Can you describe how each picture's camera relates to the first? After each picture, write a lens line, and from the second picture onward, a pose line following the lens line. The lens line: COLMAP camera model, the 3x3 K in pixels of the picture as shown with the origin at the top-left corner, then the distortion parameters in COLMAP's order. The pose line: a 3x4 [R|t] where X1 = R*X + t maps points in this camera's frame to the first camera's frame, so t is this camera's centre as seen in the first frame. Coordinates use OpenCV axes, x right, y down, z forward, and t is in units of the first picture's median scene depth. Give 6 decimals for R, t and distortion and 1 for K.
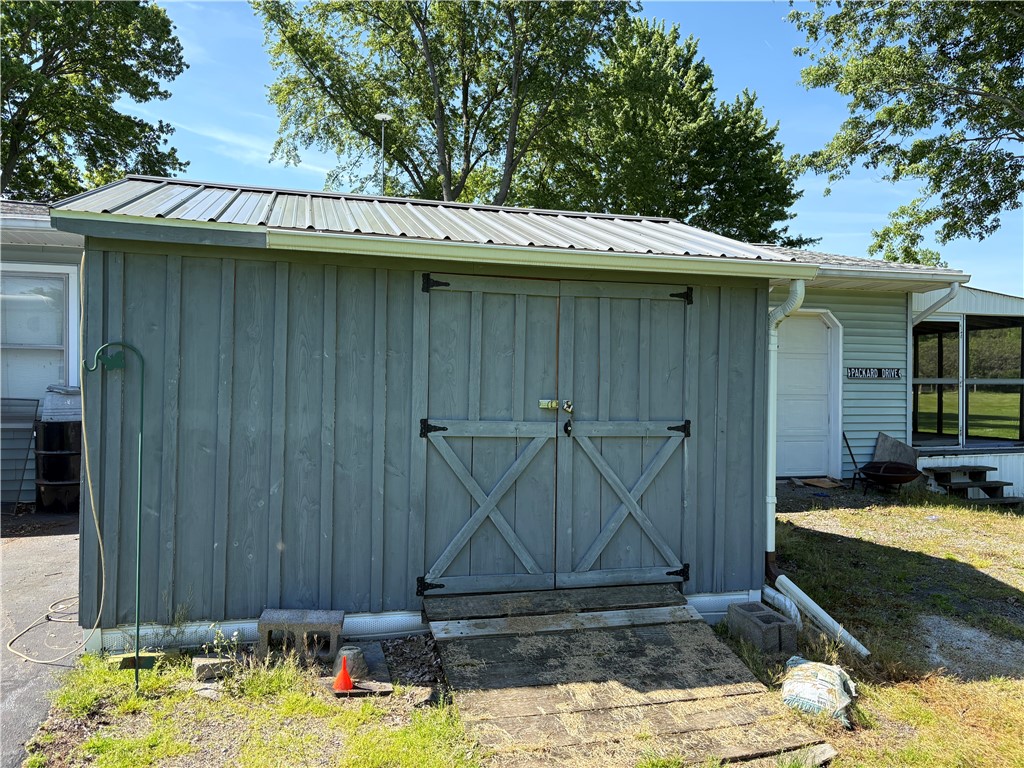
lens RADIAL K [[779.8, 0, 510.2], [0, 779.8, 385.0], [0, 0, 1]] dist [0.055851, -0.060867]
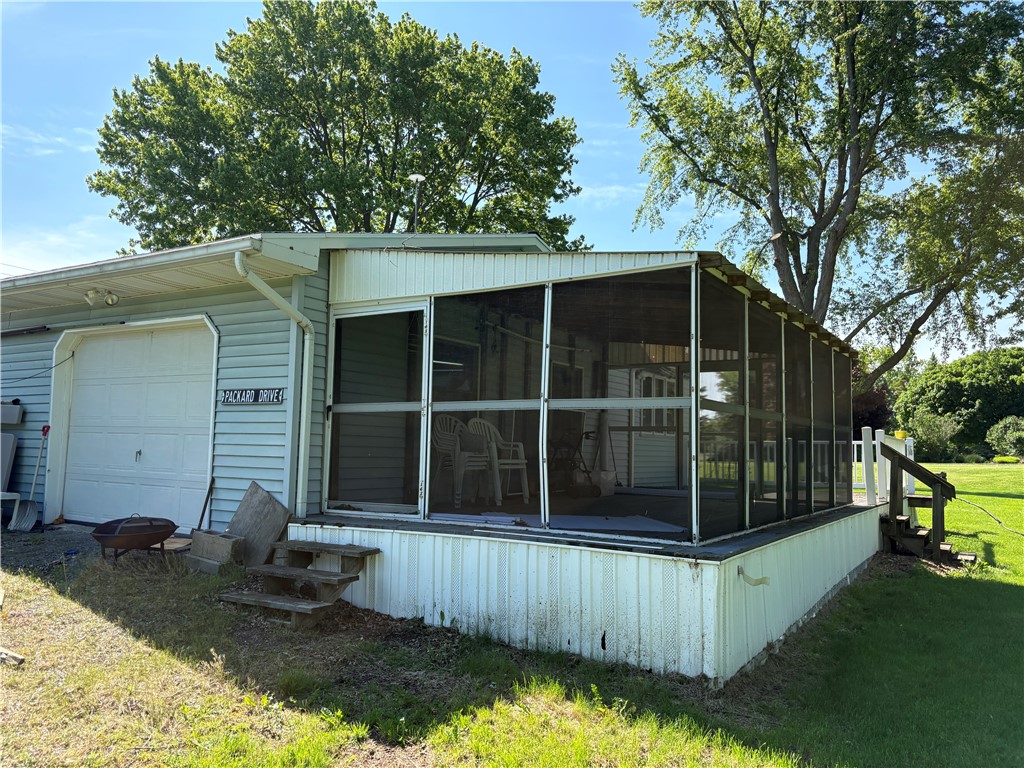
lens RADIAL K [[779.8, 0, 510.5], [0, 779.8, 381.5], [0, 0, 1]] dist [0.055851, -0.060867]
pose [[0.666824, -0.054931, -0.743188, 1.060997], [-0.017723, 0.995828, -0.089507, 0.028245], [0.745005, 0.072857, 0.663069, 0.653570]]
